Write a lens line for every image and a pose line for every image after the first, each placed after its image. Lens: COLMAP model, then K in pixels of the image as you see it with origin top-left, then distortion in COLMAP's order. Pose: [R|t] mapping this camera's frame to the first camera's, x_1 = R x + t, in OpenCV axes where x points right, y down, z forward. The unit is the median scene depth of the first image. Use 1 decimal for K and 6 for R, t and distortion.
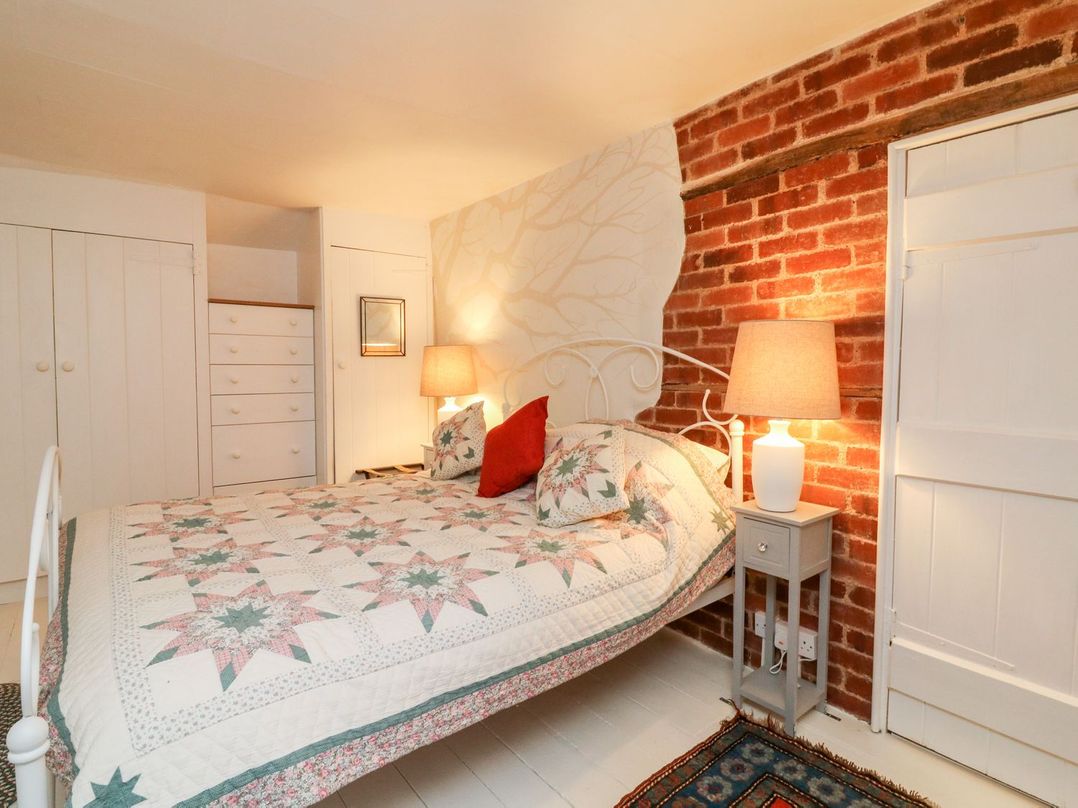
lens RADIAL K [[560.5, 0, 536.8], [0, 560.5, 391.7], [0, 0, 1]] dist [0.003094, -0.014922]
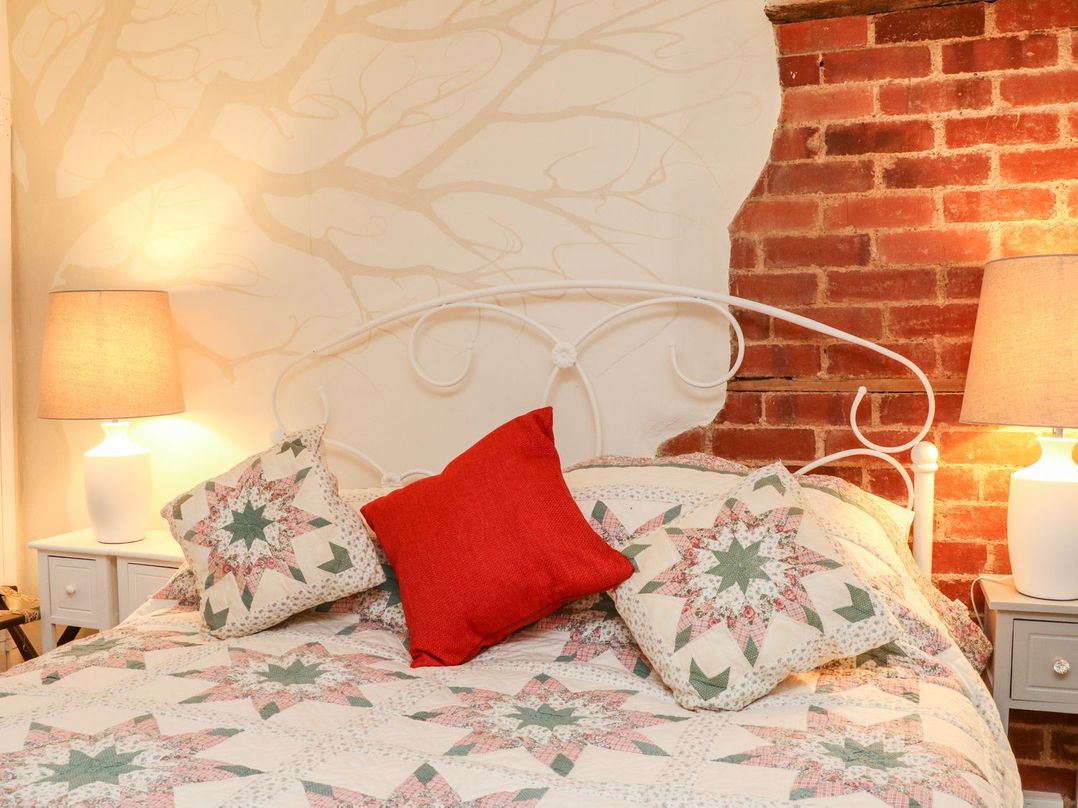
lens RADIAL K [[1001.2, 0, 539.0], [0, 1001.2, 404.0], [0, 0, 1]] dist [-0.176721, 0.151051]
pose [[0.839301, -0.017542, 0.543384, -0.437162], [0.021904, 0.999759, -0.001557, 0.006678], [-0.543226, 0.013209, 0.839483, 0.397780]]
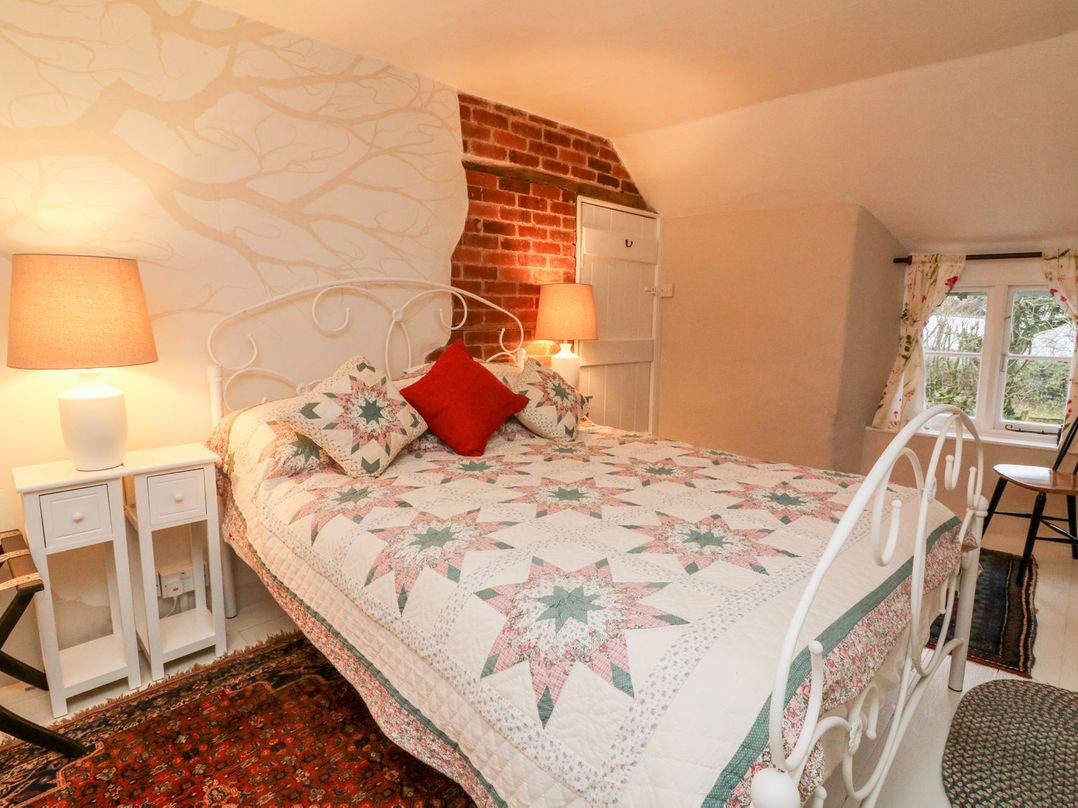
lens RADIAL K [[560.5, 0, 536.8], [0, 560.5, 391.7], [0, 0, 1]] dist [0.003094, -0.014922]
pose [[-0.105413, -0.131501, 0.985695, -1.040380], [0.039542, 0.989880, 0.136288, -0.032829], [-0.993642, 0.053343, -0.099146, 1.057613]]
